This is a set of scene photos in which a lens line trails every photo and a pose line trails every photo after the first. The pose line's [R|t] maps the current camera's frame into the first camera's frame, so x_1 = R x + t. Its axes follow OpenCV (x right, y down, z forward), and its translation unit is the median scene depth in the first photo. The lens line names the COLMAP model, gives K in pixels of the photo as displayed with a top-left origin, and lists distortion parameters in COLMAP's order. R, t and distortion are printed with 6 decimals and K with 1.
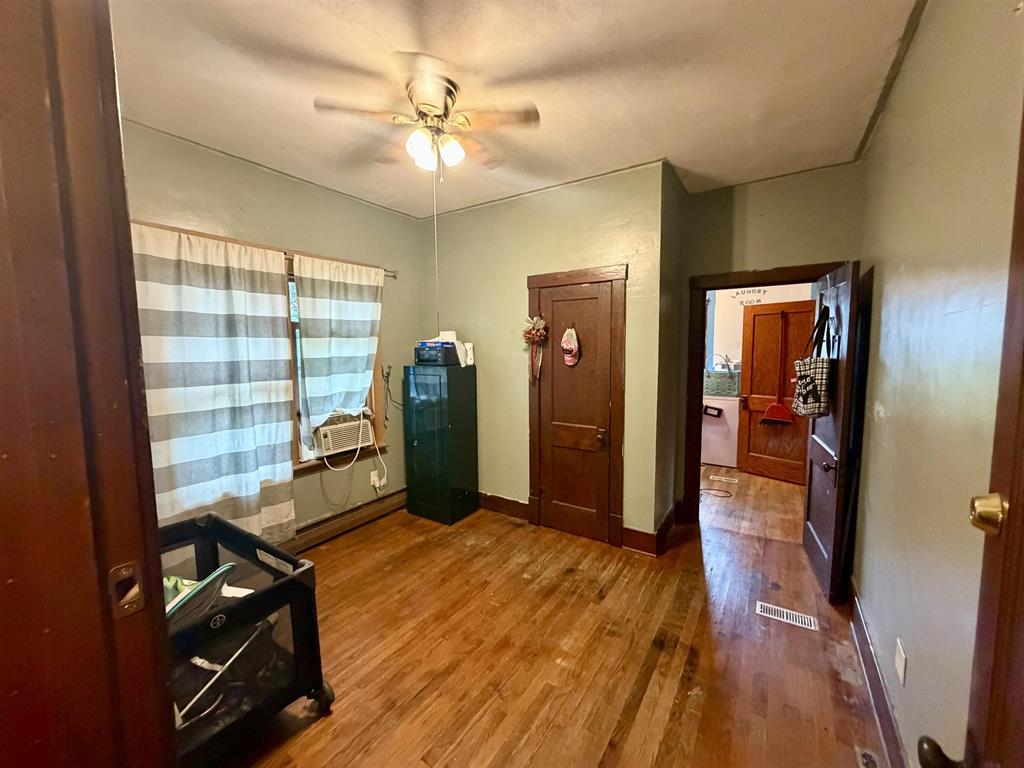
lens RADIAL K [[409.1, 0, 508.1], [0, 409.1, 383.2], [0, 0, 1]] dist [0.000057, 0.000034]
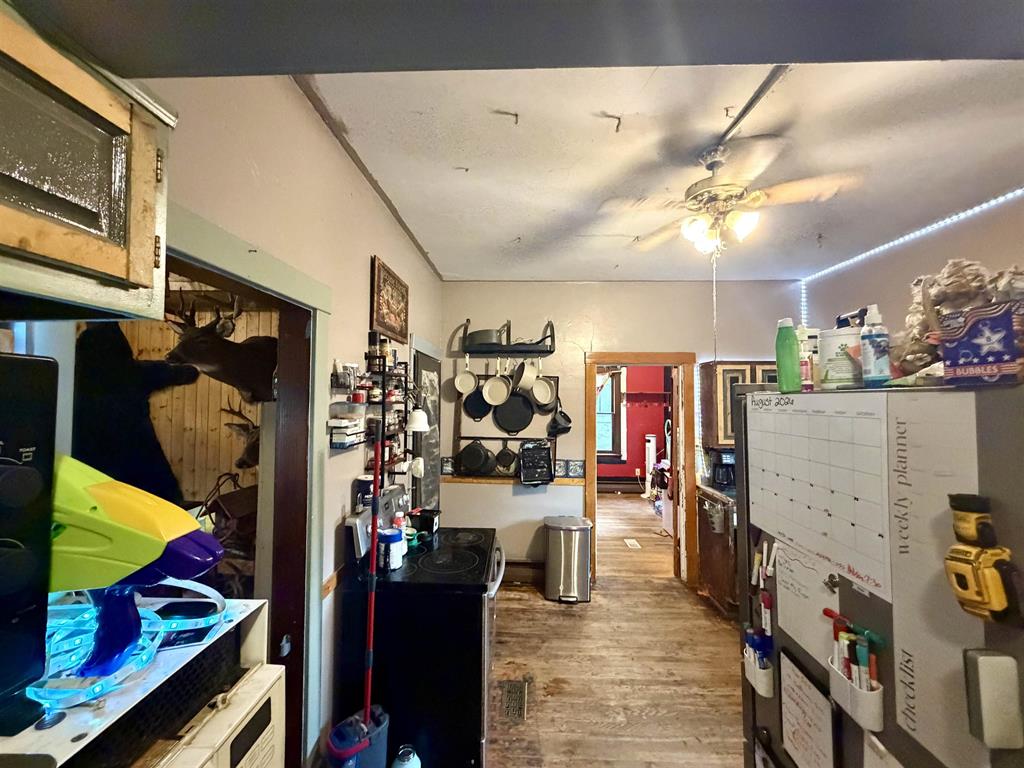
lens RADIAL K [[409.1, 0, 508.1], [0, 409.1, 383.2], [0, 0, 1]] dist [0.000057, 0.000034]
pose [[0.525696, -0.019452, -0.850450, 1.176844], [-0.085344, 0.993489, -0.075478, -0.053861], [0.846381, 0.112259, 0.520613, 0.163848]]
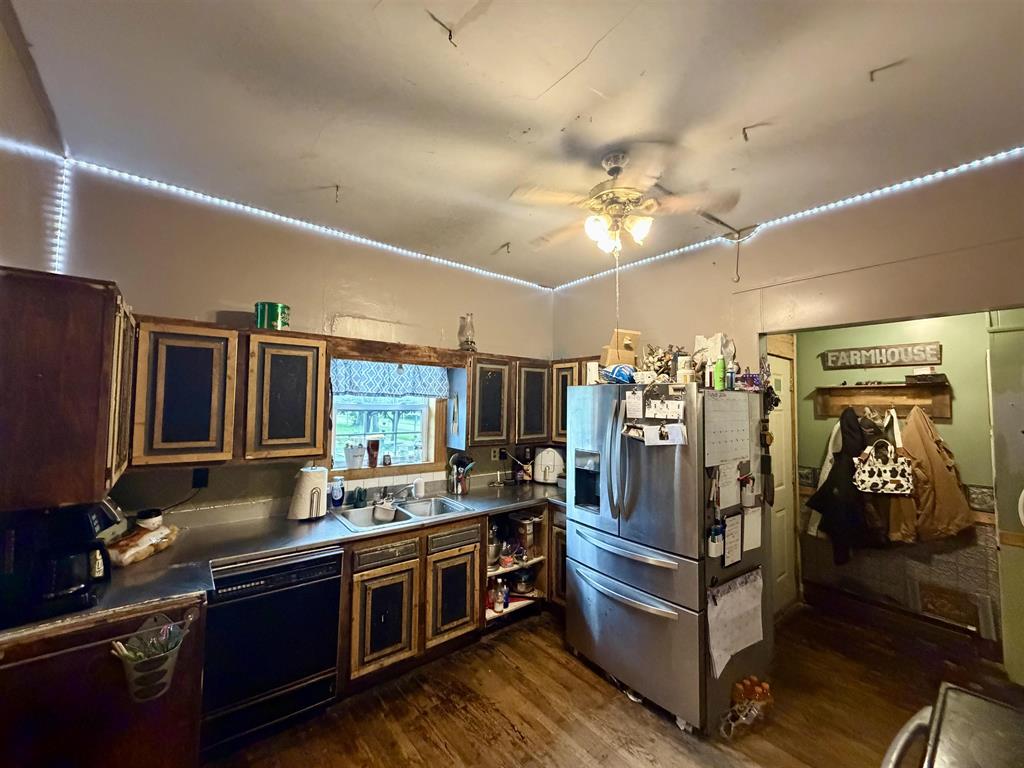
lens RADIAL K [[409.1, 0, 508.1], [0, 409.1, 383.2], [0, 0, 1]] dist [0.000057, 0.000034]
pose [[0.295289, 0.066256, 0.953108, 0.568021], [0.069727, 0.993438, -0.090663, -0.061651], [-0.952860, 0.093229, 0.288731, 0.499584]]
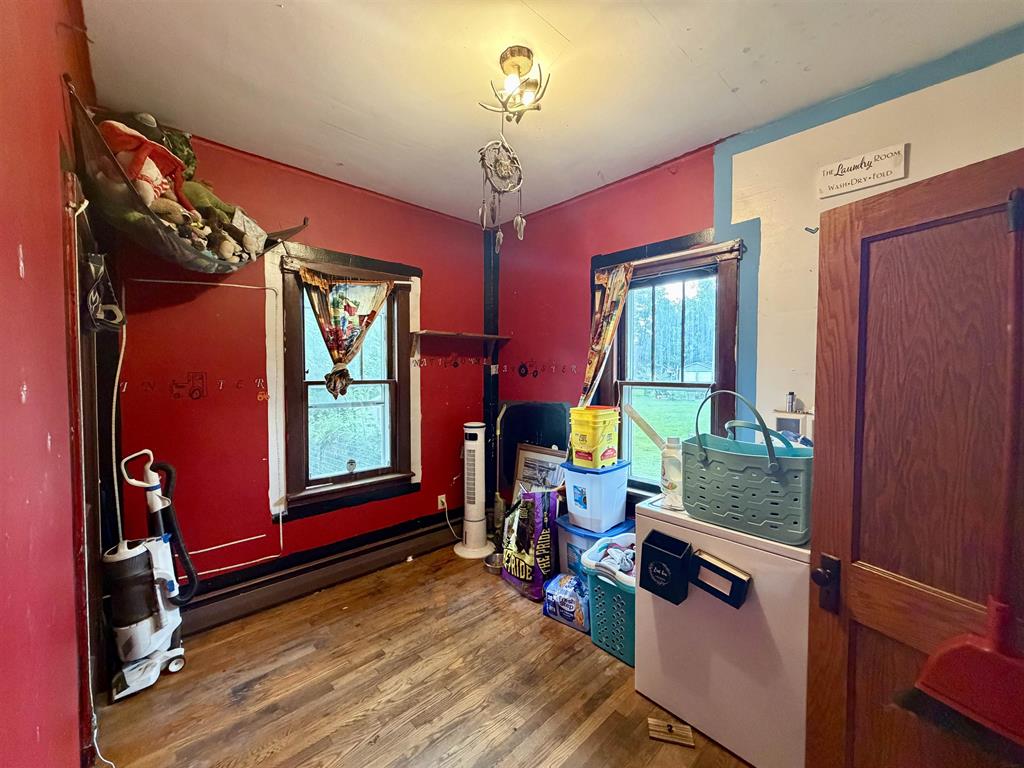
lens RADIAL K [[409.1, 0, 508.1], [0, 409.1, 383.2], [0, 0, 1]] dist [0.000057, 0.000034]
pose [[0.973013, 0.017501, -0.230086, 0.435243], [-0.030008, 0.998249, -0.050972, -0.058707], [0.228791, 0.056501, 0.971835, 0.690326]]
